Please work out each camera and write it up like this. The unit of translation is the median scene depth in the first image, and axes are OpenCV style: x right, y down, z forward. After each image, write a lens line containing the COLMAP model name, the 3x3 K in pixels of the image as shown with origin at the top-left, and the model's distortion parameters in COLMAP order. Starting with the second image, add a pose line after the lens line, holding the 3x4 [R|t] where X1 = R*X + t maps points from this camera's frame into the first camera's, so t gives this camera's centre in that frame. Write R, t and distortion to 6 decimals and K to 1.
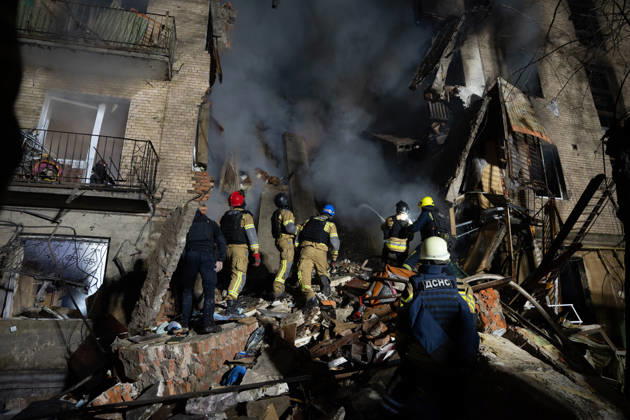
lens RADIAL K [[436.3, 0, 315.0], [0, 436.3, 210.0], [0, 0, 1]] dist [-0.132365, 0.101153]
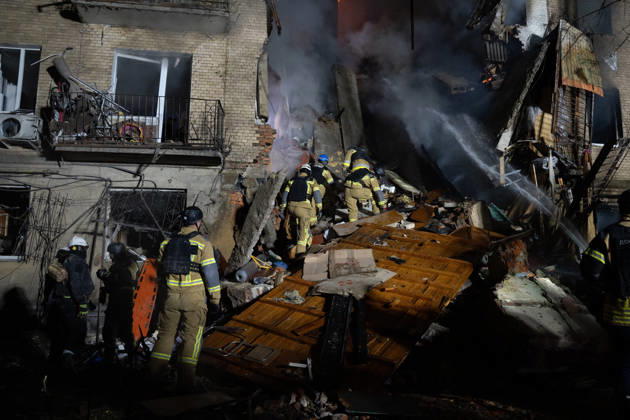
lens RADIAL K [[502.7, 0, 314.9], [0, 502.7, 235.3], [0, 0, 1]] dist [-0.142684, 0.104209]
pose [[0.997380, 0.008310, -0.071866, -0.046970], [0.007737, 0.975433, 0.220162, -0.090244], [0.071930, -0.220141, 0.972813, -0.237322]]
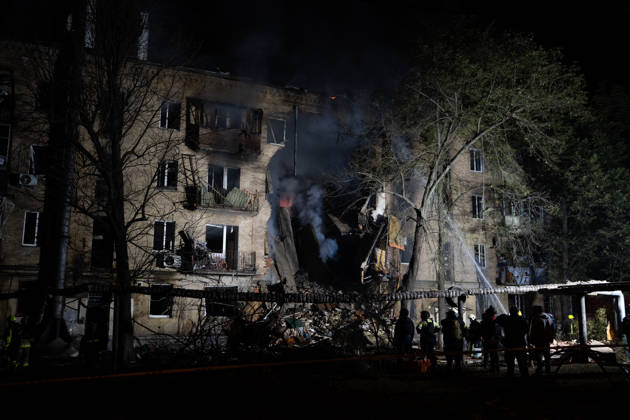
lens RADIAL K [[626.5, 0, 315.0], [0, 626.5, 210.0], [0, 0, 1]] dist [-0.004929, 0.000088]
pose [[0.974755, 0.052677, 0.216973, -0.778138], [-0.088649, 0.983201, 0.159553, -0.940298], [-0.204923, -0.174759, 0.963050, -2.438237]]
